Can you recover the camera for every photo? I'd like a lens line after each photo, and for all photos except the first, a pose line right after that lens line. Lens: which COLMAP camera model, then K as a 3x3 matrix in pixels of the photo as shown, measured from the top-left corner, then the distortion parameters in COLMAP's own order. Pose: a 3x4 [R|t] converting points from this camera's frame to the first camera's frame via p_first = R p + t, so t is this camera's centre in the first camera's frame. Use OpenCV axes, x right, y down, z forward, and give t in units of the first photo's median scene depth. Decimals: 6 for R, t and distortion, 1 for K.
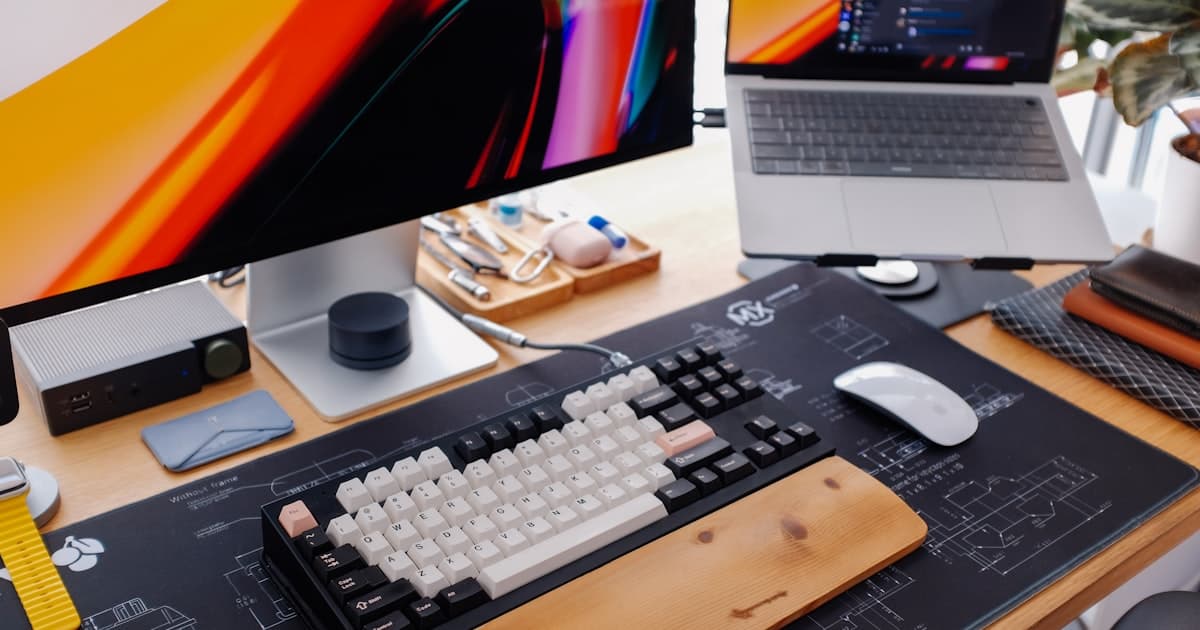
lens RADIAL K [[1217.0, 0, 599.2], [0, 1217.0, 340.0], [0, 0, 1]] dist [-0.030515, -0.018063]
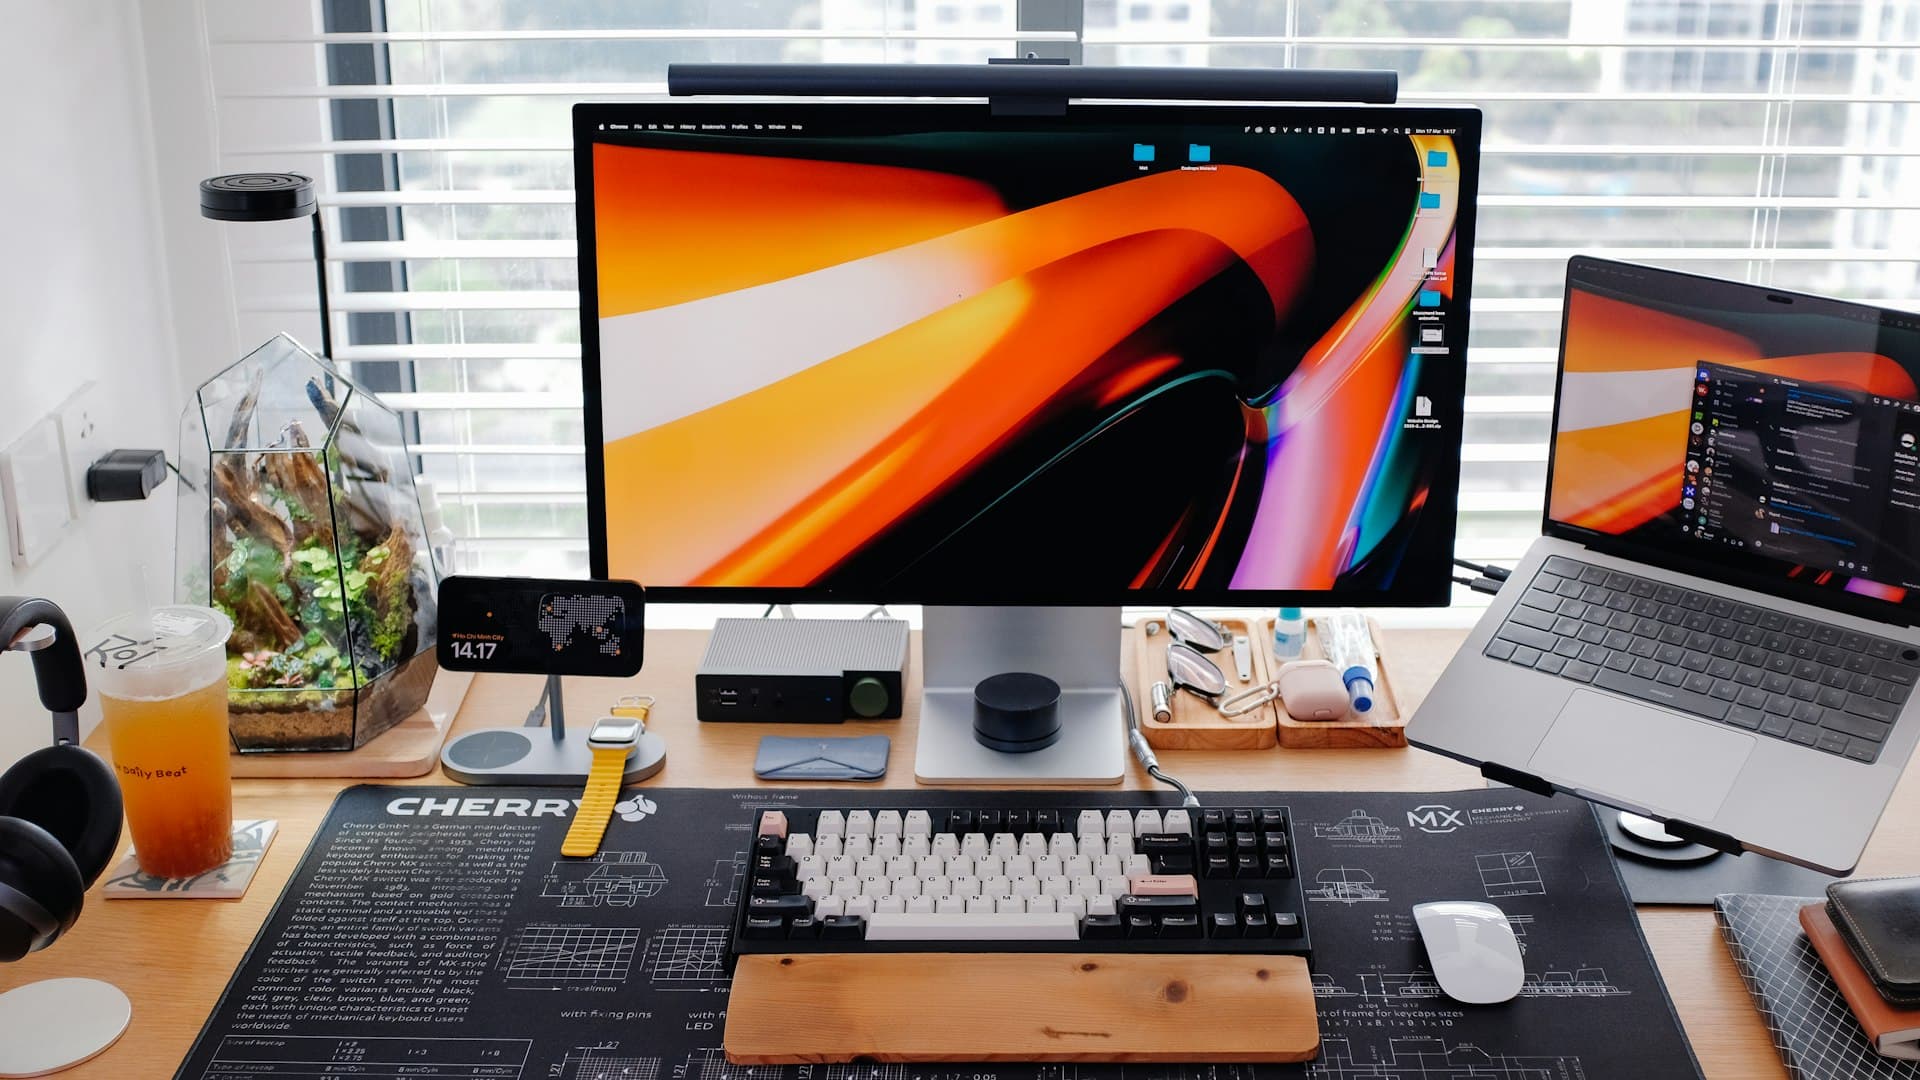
lens RADIAL K [[2244.1, 0, 960.0], [0, 2244.1, 540.0], [0, 0, 1]] dist [0.014213, 0.006599]
pose [[0.783825, 0.205844, -0.585873, 0.741523], [-0.288724, 0.956087, -0.050361, -0.034166], [0.549779, 0.208629, 0.808837, -0.439954]]
